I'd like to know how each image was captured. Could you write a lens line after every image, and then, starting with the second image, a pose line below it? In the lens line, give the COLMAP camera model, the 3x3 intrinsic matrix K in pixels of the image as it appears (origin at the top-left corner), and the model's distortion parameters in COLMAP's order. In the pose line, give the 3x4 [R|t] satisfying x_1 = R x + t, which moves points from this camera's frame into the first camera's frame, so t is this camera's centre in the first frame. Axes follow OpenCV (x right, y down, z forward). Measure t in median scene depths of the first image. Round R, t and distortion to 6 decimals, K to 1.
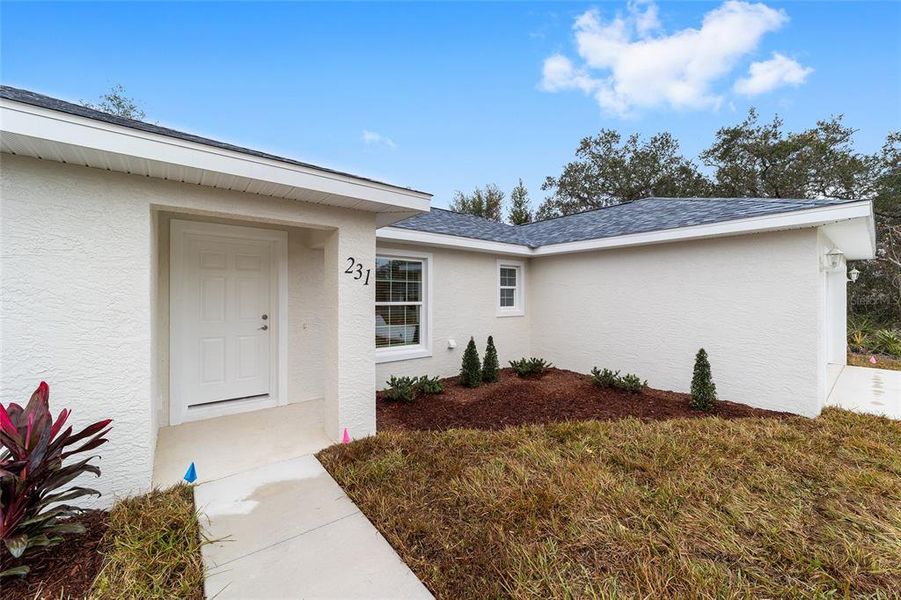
lens RADIAL K [[343.7, 0, 447.9], [0, 343.7, 300.4], [0, 0, 1]] dist [-0.007541, 0.005214]
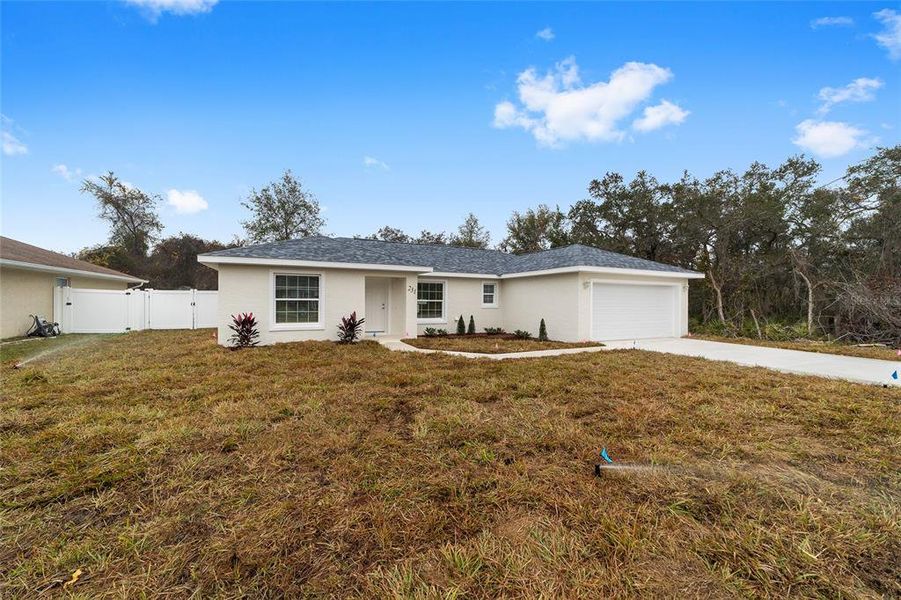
lens RADIAL K [[343.7, 0, 451.6], [0, 343.7, 300.9], [0, 0, 1]] dist [-0.007541, 0.005214]
pose [[0.975636, 0.006663, -0.219293, 0.434829], [-0.008912, 0.999917, -0.009271, 0.025579], [0.219214, 0.010999, 0.975615, -1.116156]]
